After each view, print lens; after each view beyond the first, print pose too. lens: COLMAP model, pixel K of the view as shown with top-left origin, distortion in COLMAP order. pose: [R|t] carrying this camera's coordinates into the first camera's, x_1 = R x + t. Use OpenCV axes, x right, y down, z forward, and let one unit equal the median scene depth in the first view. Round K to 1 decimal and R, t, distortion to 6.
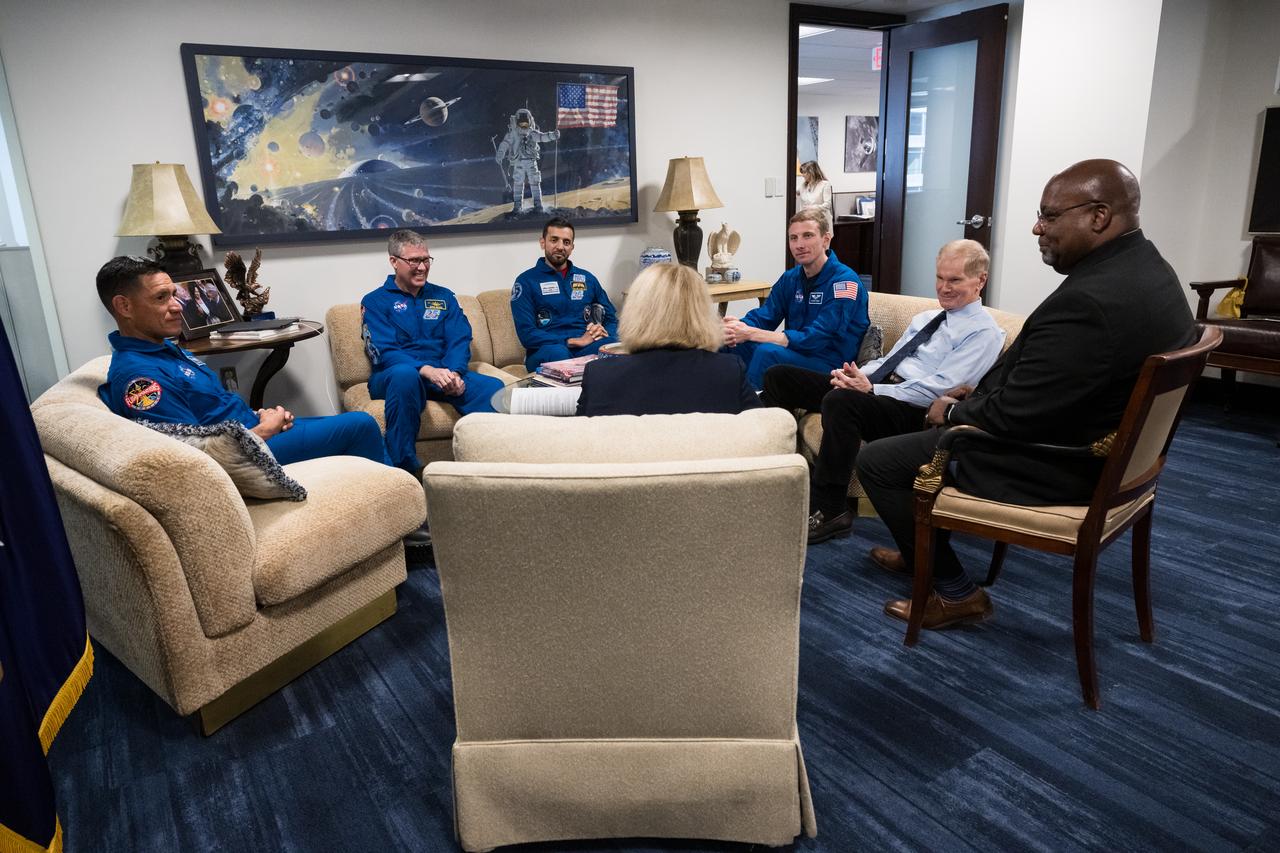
lens RADIAL K [[839.8, 0, 639.9], [0, 839.8, 426.2], [0, 0, 1]] dist [-0.004953, -0.001304]
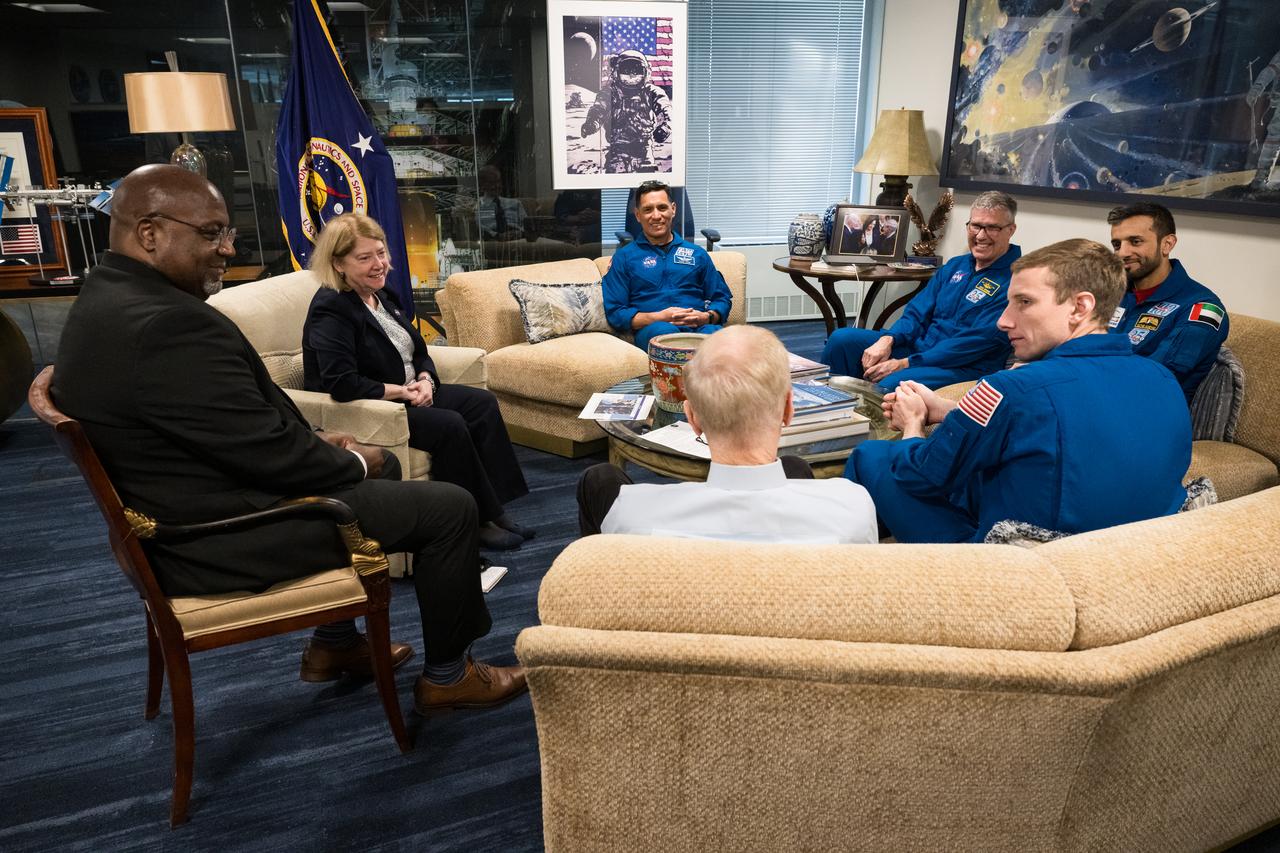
lens RADIAL K [[905.5, 0, 639.1], [0, 905.5, 425.7], [0, 0, 1]] dist [-0.008997, 0.001215]
pose [[-0.188705, 0.338711, -0.921773, 0.663142], [-0.255912, 0.889244, 0.379148, -0.266021], [0.948103, 0.307440, -0.081125, 0.779475]]
